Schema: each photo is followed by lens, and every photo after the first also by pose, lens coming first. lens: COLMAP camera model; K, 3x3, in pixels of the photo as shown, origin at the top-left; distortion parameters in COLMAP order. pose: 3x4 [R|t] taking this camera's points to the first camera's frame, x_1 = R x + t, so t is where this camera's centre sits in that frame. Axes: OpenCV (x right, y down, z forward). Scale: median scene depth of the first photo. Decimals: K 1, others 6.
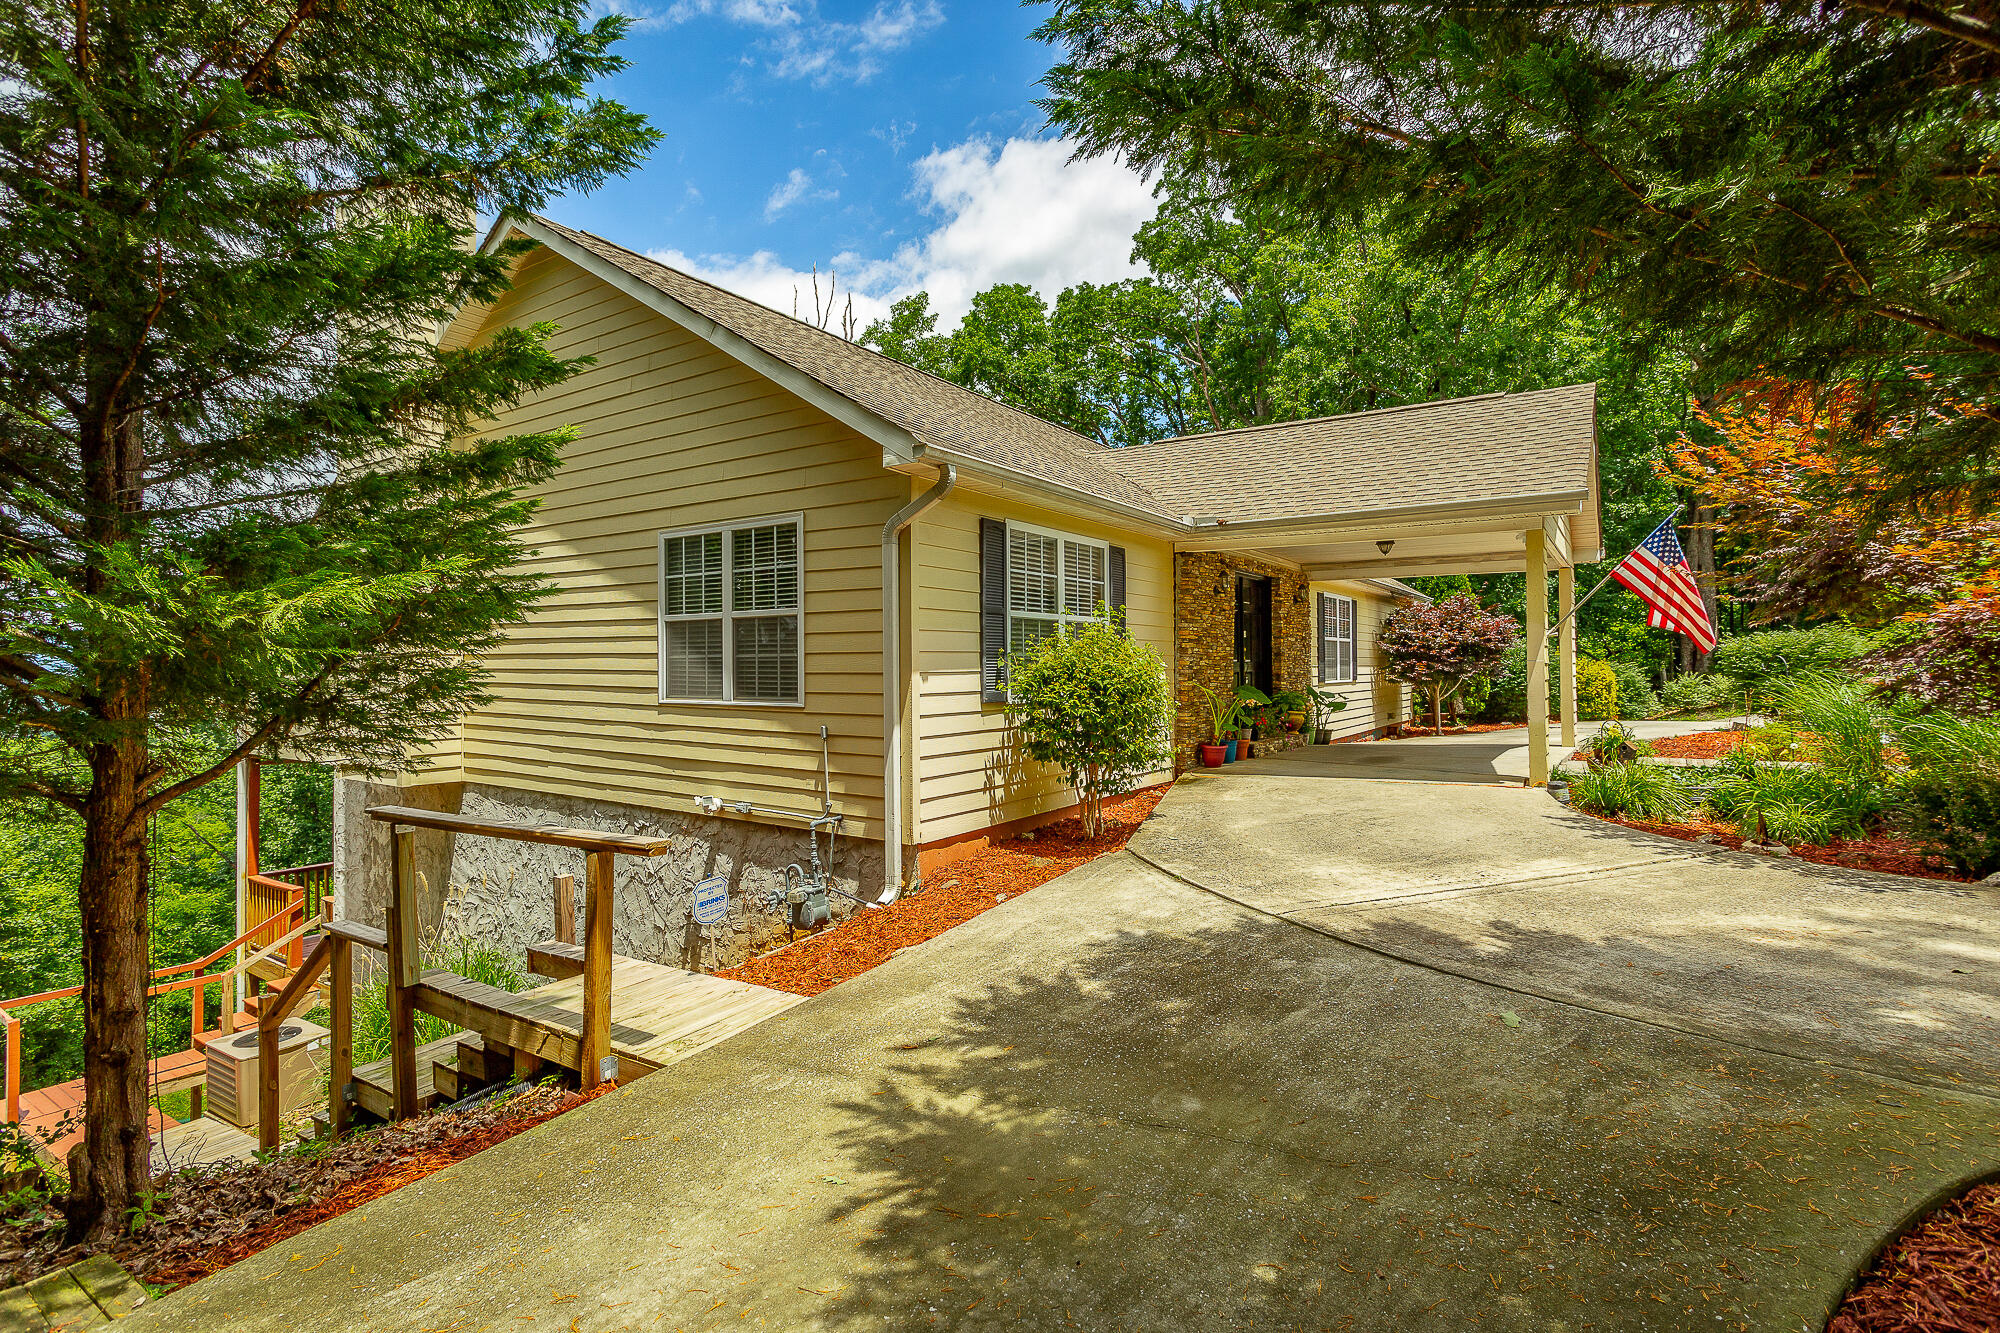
lens RADIAL K [[950.7, 0, 1000.0], [0, 950.7, 666.5], [0, 0, 1]] dist [0.002402, 0.000263]
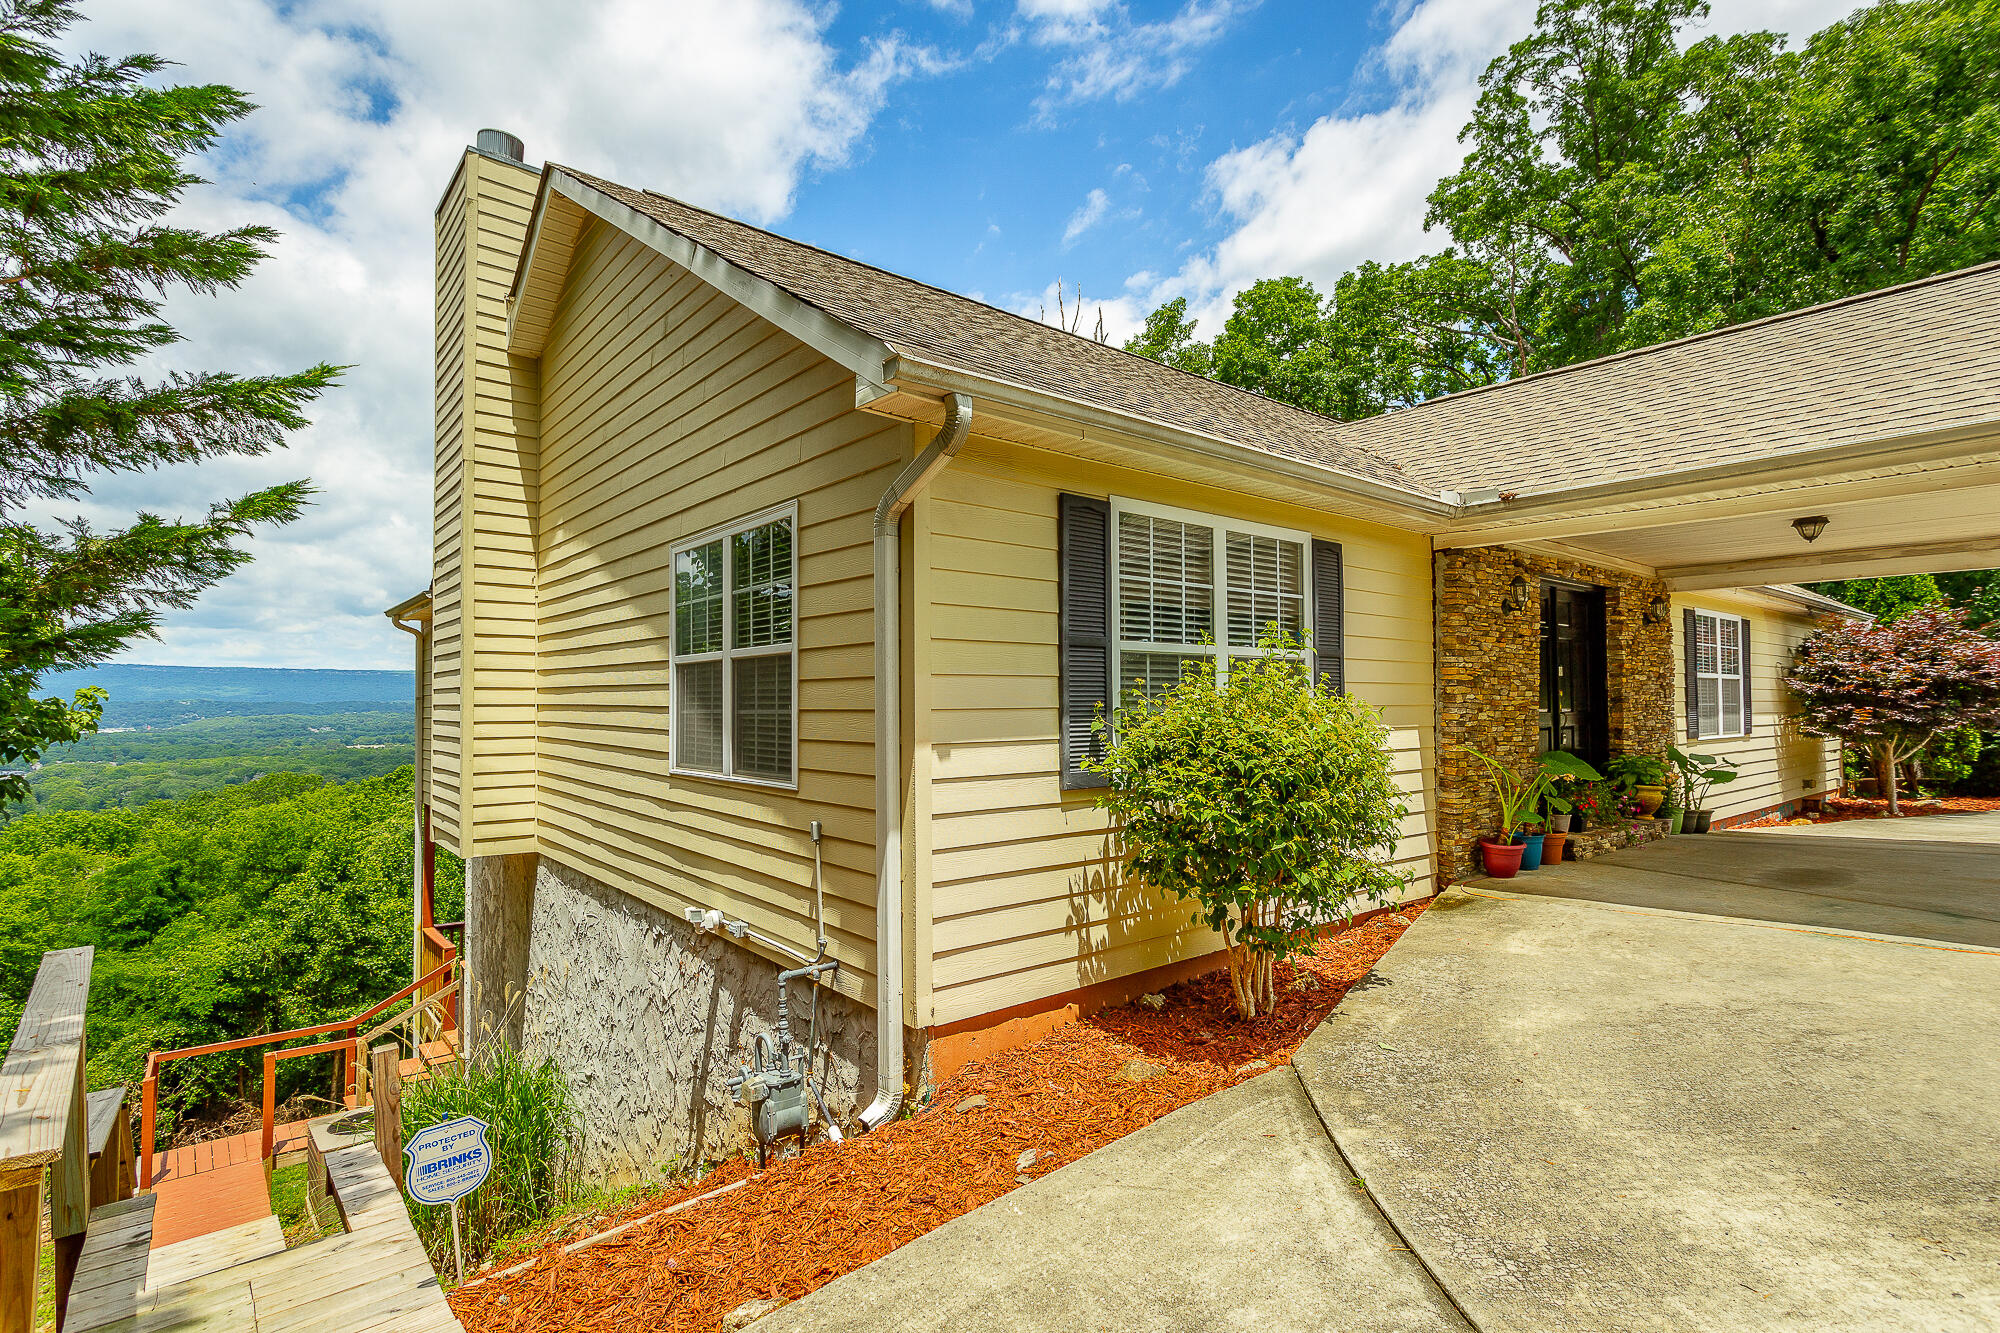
lens RADIAL K [[972.1, 0, 1004.1], [0, 972.1, 686.5], [0, 0, 1]] dist [0.003940, 0.000693]
pose [[0.958901, -0.005552, -0.283687, 0.098530], [0.000294, 0.999828, -0.018571, -0.013648], [0.283742, 0.017724, 0.958737, 0.296056]]
